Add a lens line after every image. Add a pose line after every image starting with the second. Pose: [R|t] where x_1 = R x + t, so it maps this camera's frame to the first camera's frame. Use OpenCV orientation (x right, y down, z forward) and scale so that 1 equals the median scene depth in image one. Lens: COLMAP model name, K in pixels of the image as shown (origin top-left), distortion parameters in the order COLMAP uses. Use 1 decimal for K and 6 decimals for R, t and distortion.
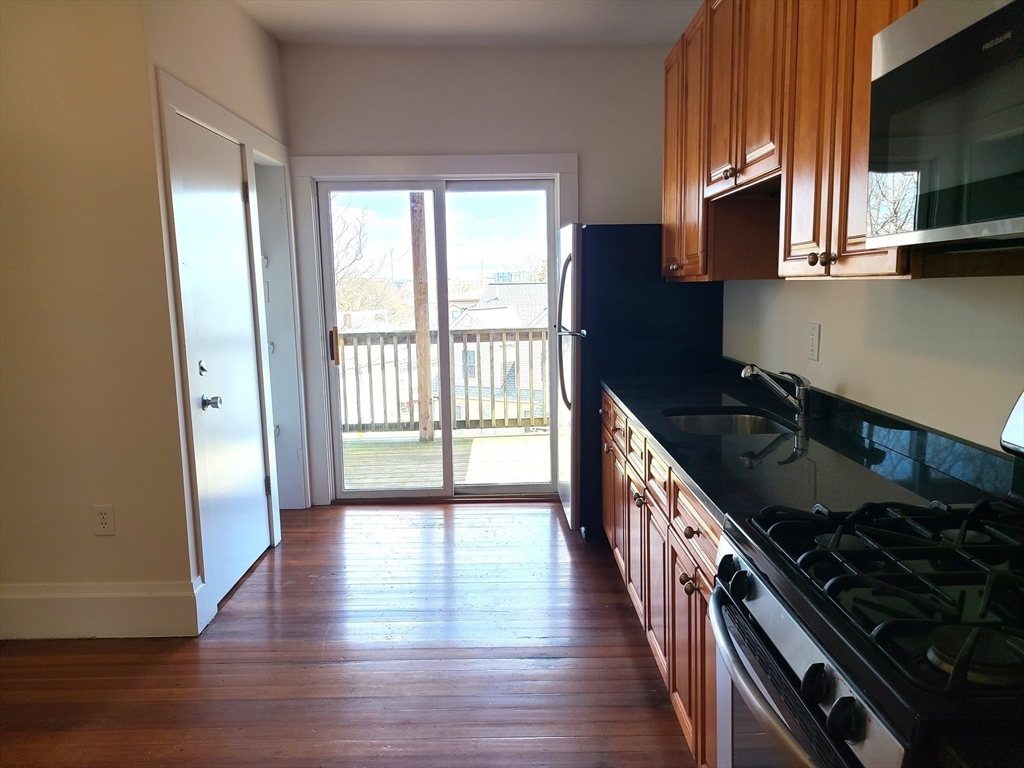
lens RADIAL K [[768.8, 0, 512.8], [0, 768.8, 389.1], [0, 0, 1]] dist [0.044103, -0.020115]
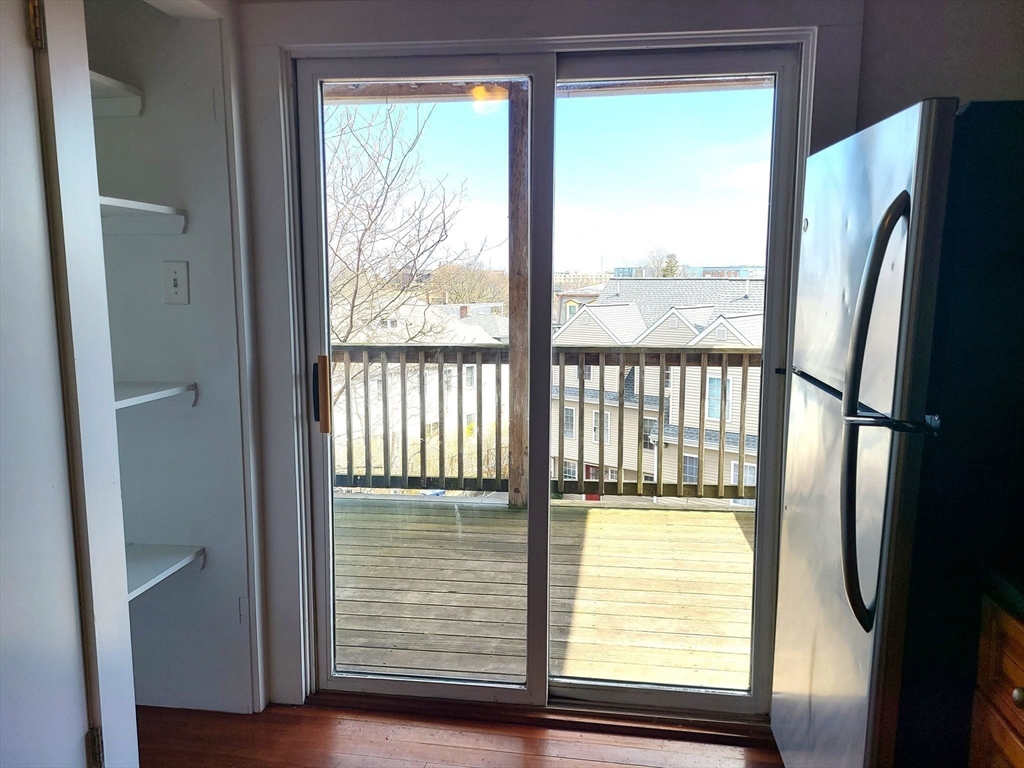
lens RADIAL K [[768.8, 0, 508.2], [0, 768.8, 383.9], [0, 0, 1]] dist [0.044103, -0.020115]
pose [[0.987130, 0.045381, -0.153345, -0.033498], [-0.045254, 0.998966, 0.004322, -0.066515], [0.153382, 0.002673, 0.988163, 0.498689]]
